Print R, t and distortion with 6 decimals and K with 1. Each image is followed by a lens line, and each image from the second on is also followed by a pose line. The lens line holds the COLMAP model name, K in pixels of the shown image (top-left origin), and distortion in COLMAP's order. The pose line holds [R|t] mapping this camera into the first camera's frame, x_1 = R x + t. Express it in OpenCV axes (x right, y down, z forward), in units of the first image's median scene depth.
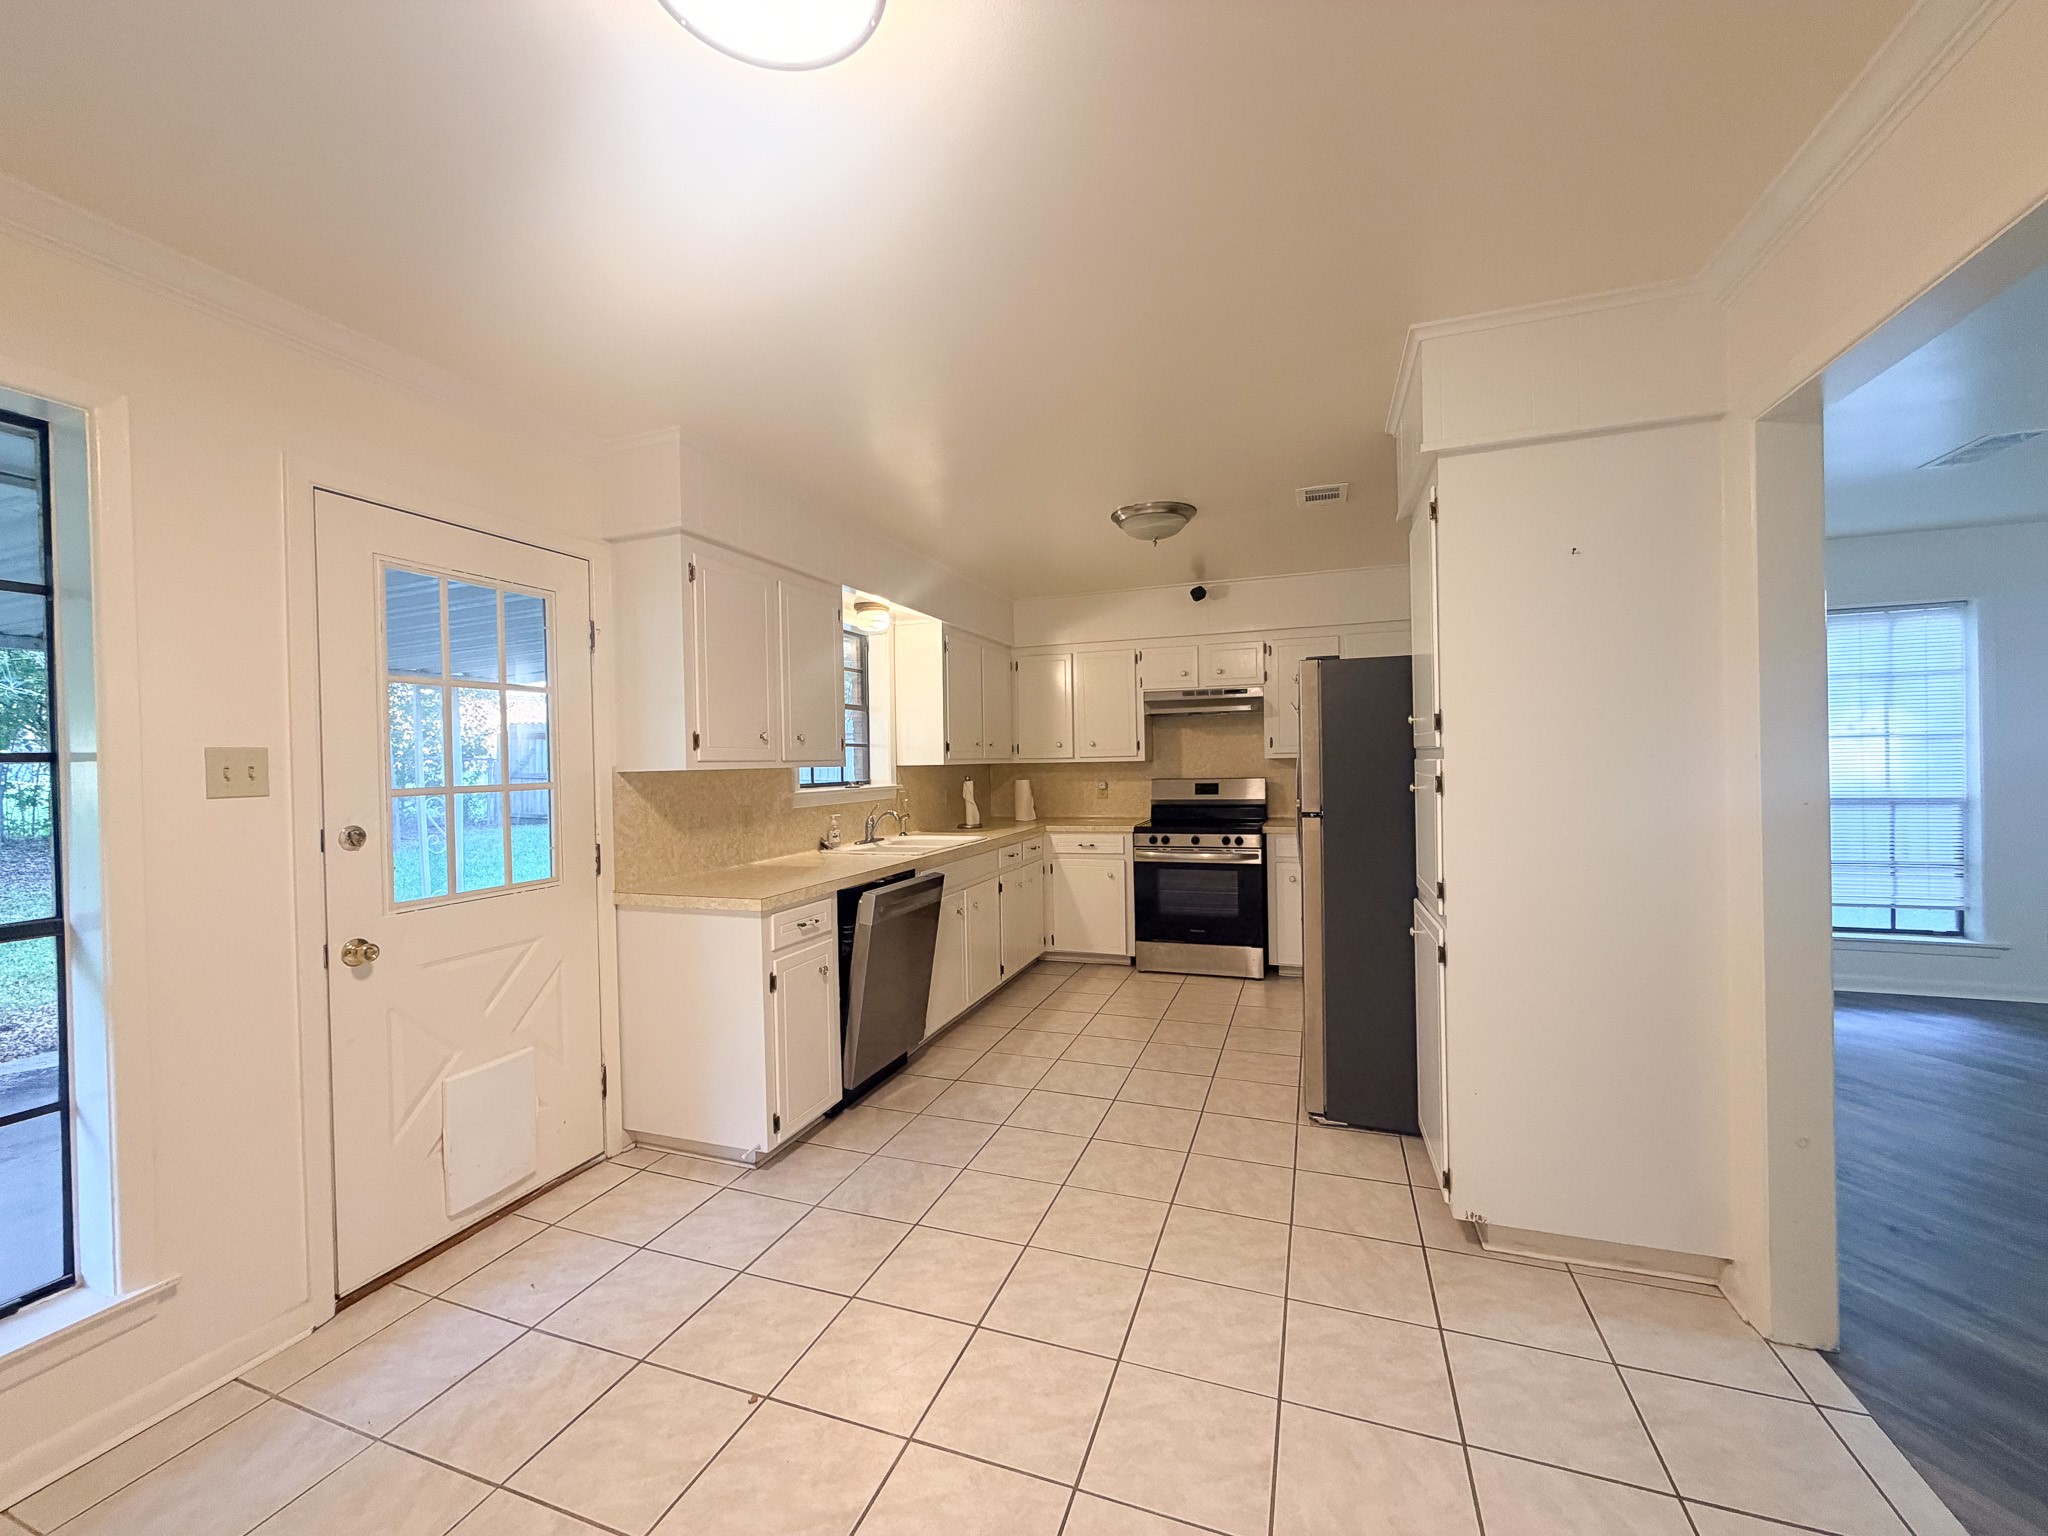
lens RADIAL K [[818.3, 0, 1020.1], [0, 818.3, 770.3], [0, 0, 1]] dist [-0.001358, 0.001010]
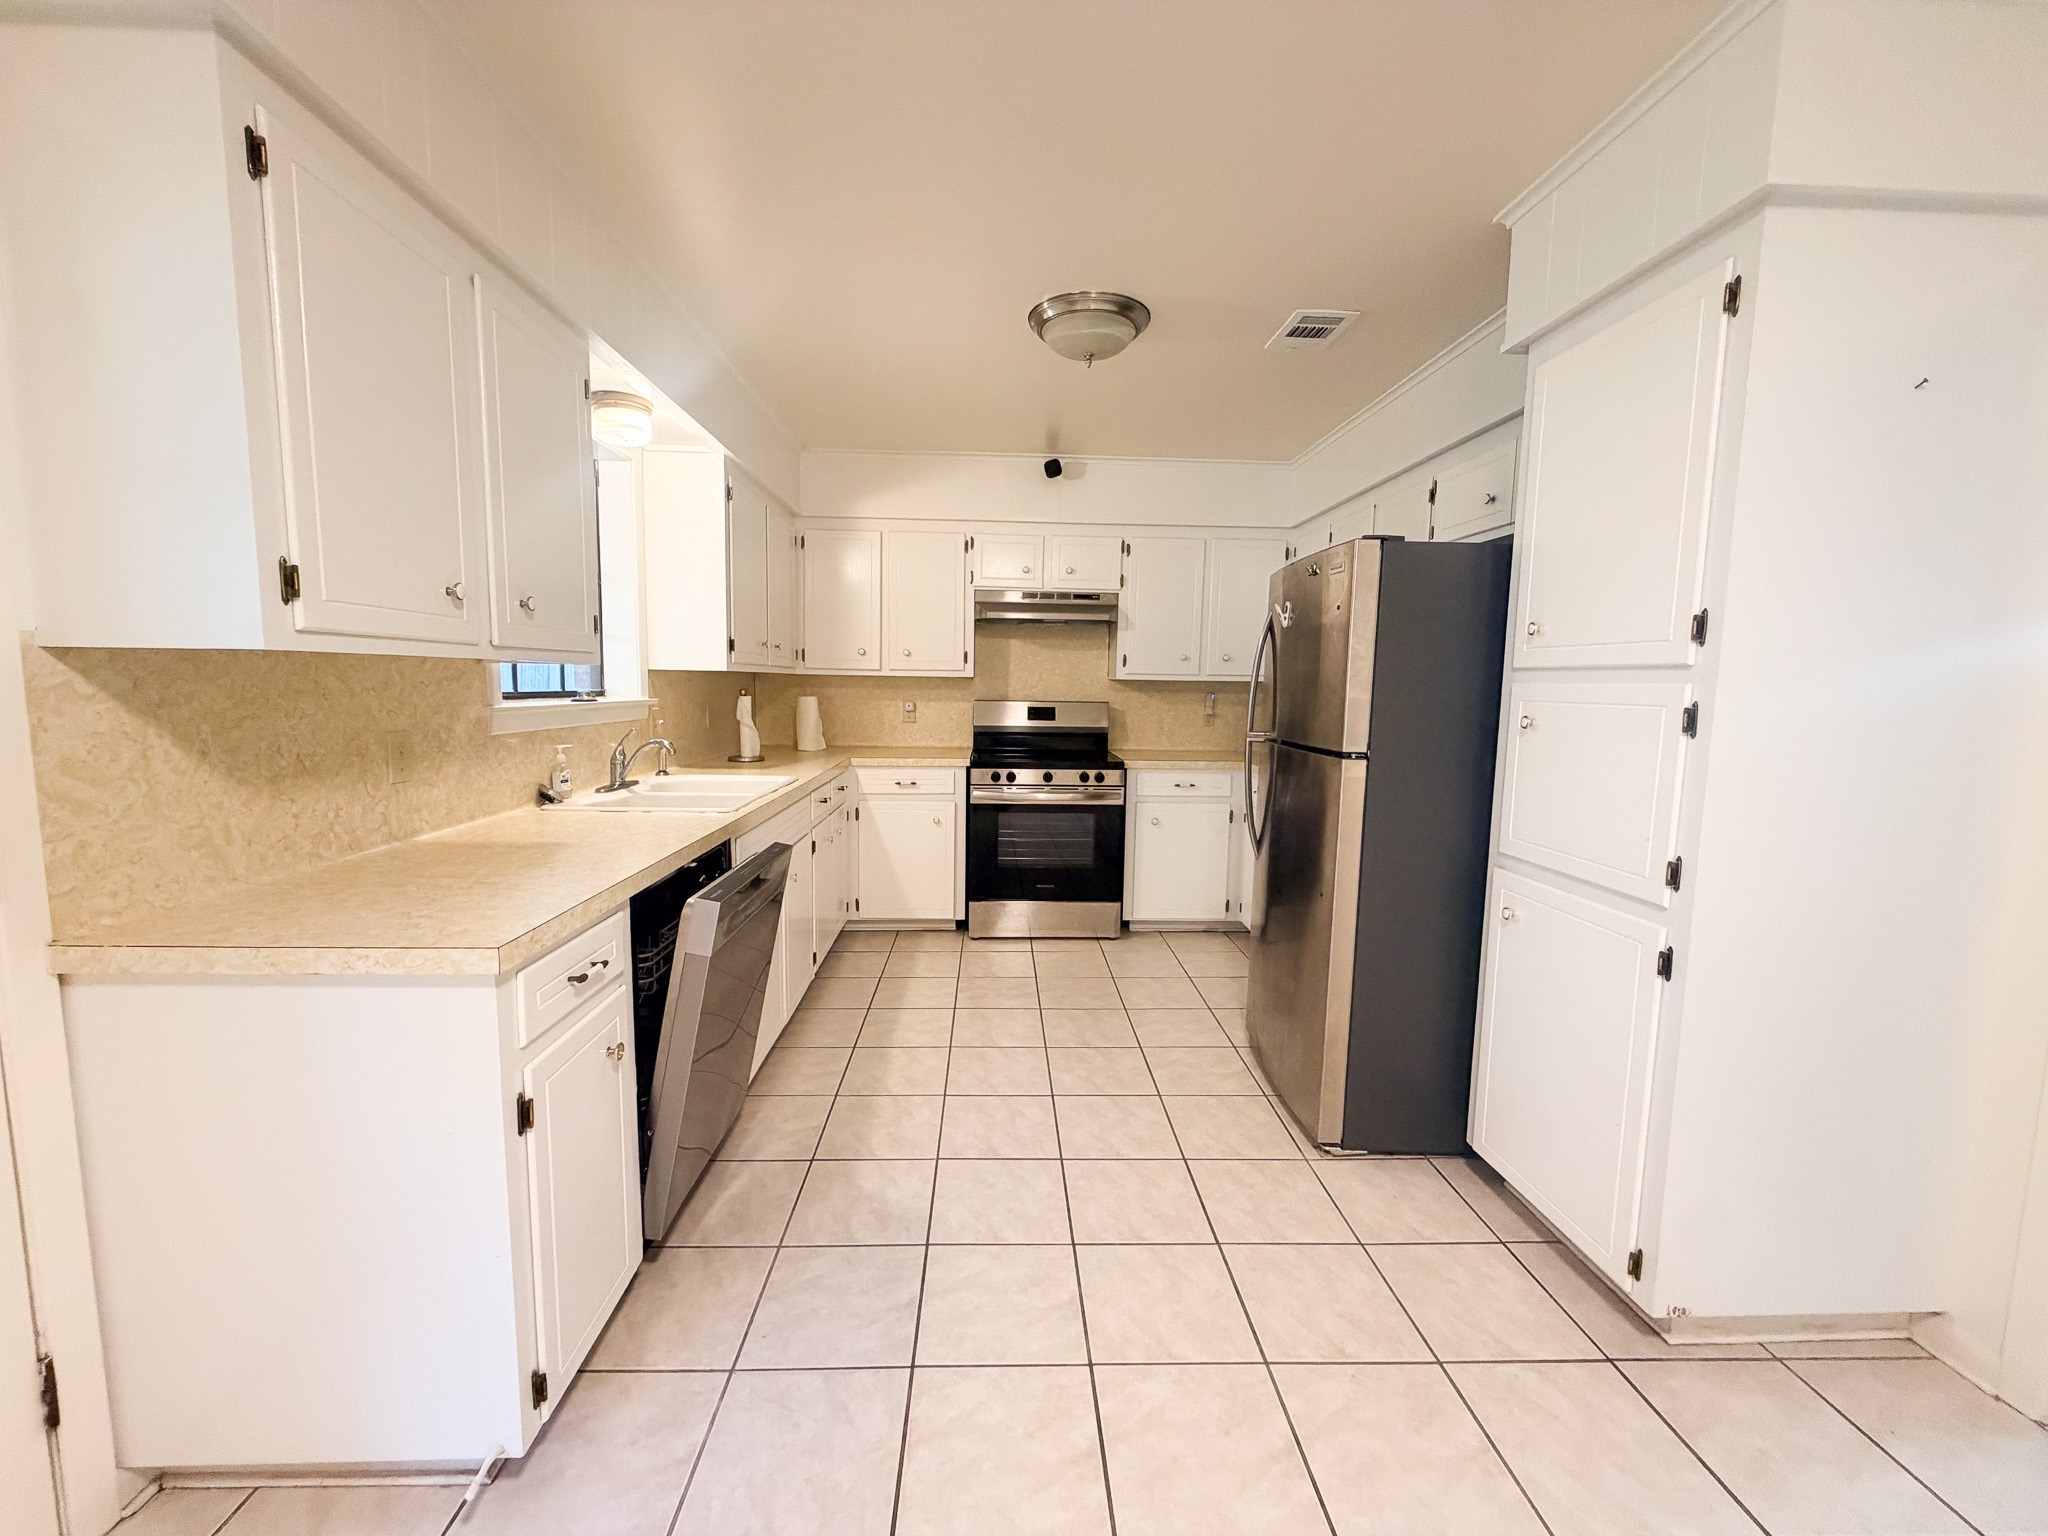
lens RADIAL K [[818.3, 0, 1022.4], [0, 818.3, 771.2], [0, 0, 1]] dist [-0.001358, 0.001010]
pose [[0.926415, -0.005464, 0.376464, -0.135461], [-0.031083, 0.995372, 0.090935, 0.007603], [-0.375219, -0.095945, 0.921957, 0.303907]]
